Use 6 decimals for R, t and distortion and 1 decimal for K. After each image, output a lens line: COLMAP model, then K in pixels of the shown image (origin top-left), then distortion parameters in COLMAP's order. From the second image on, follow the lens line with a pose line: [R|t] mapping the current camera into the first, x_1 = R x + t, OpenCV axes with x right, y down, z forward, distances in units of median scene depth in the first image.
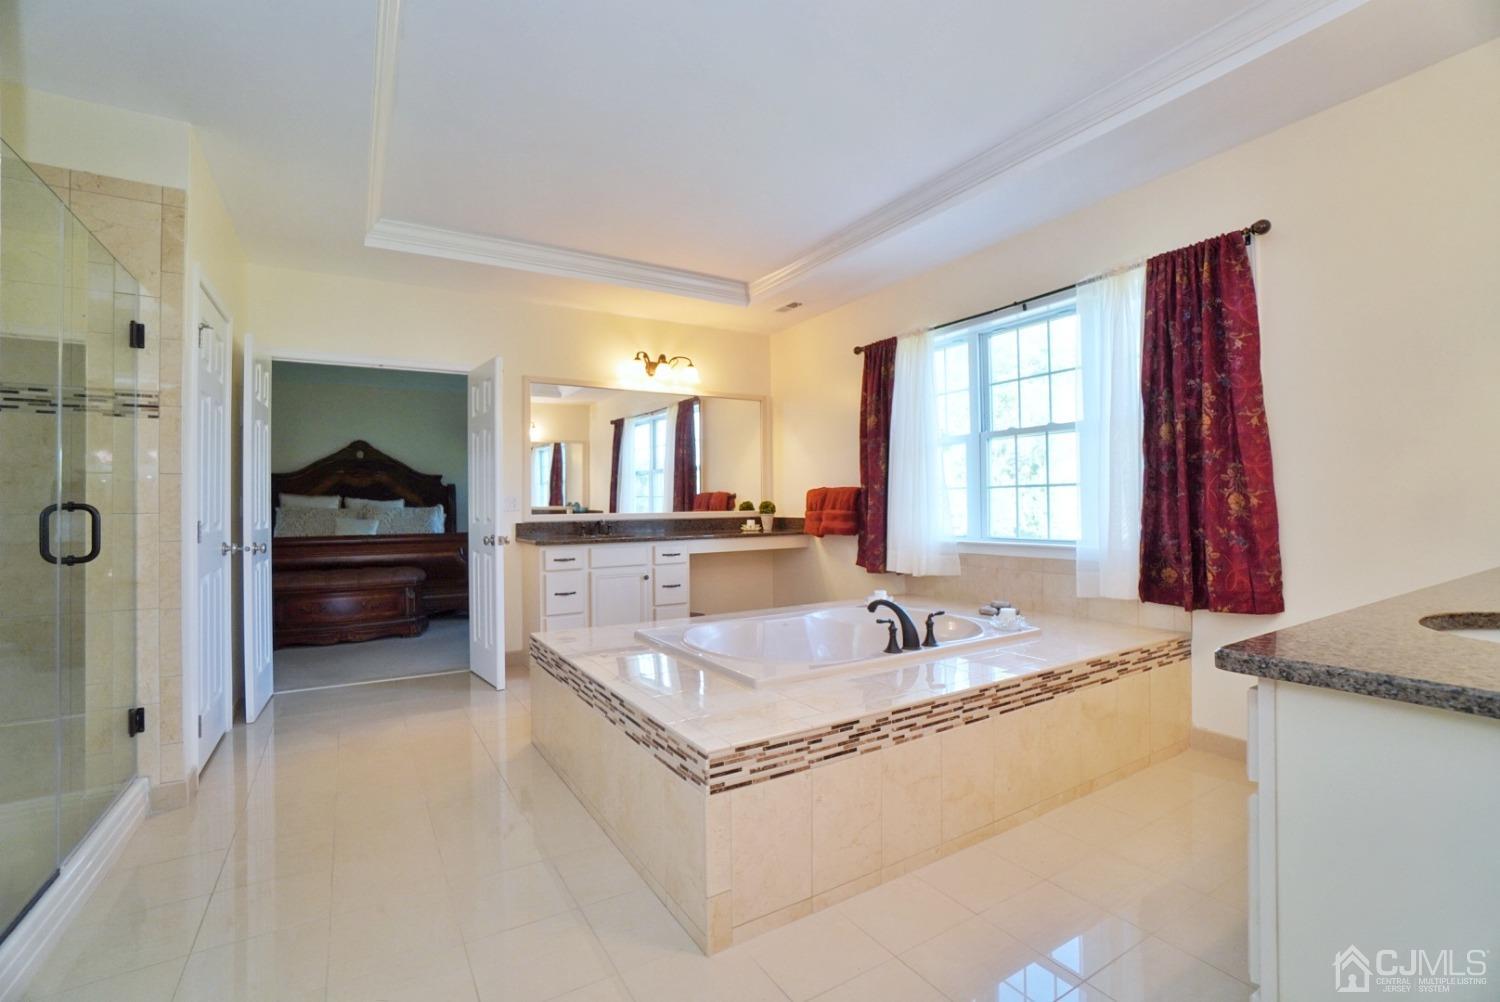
lens RADIAL K [[665.5, 0, 750.4], [0, 665.5, 495.9], [0, 0, 1]] dist [-0.023885, 0.005747]
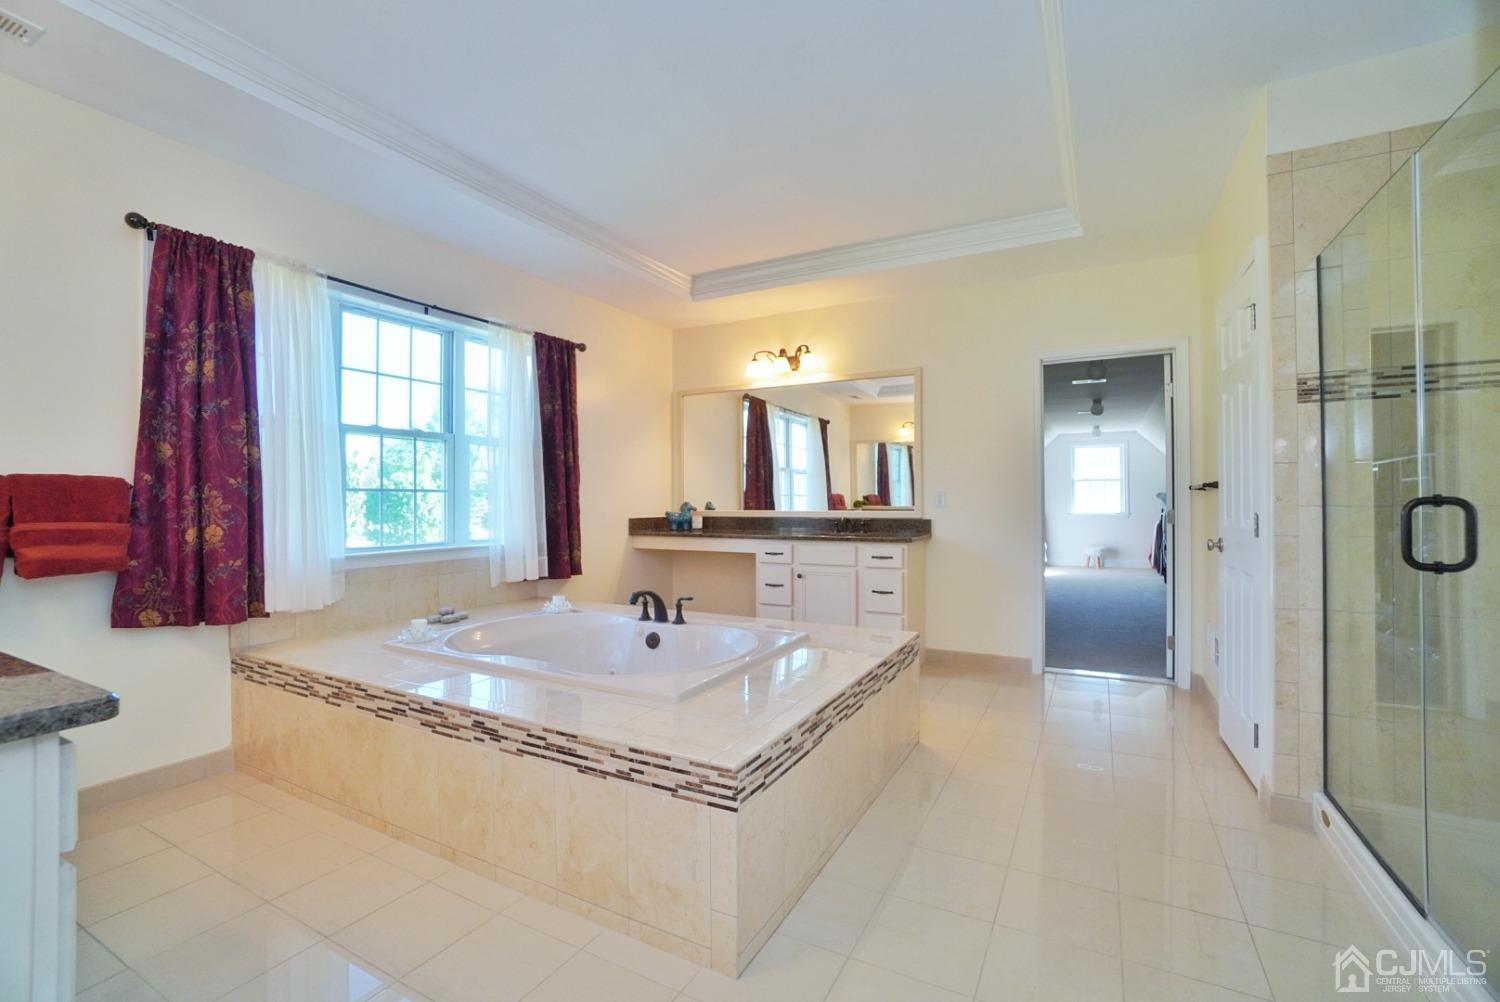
lens RADIAL K [[665.5, 0, 750.0], [0, 665.5, 500.5], [0, 0, 1]] dist [-0.023885, 0.005747]
pose [[-0.496001, 0.013533, 0.868217, -0.700345], [-0.000873, 0.999870, -0.016083, 0.015852], [-0.868322, -0.008736, -0.495925, 1.089301]]
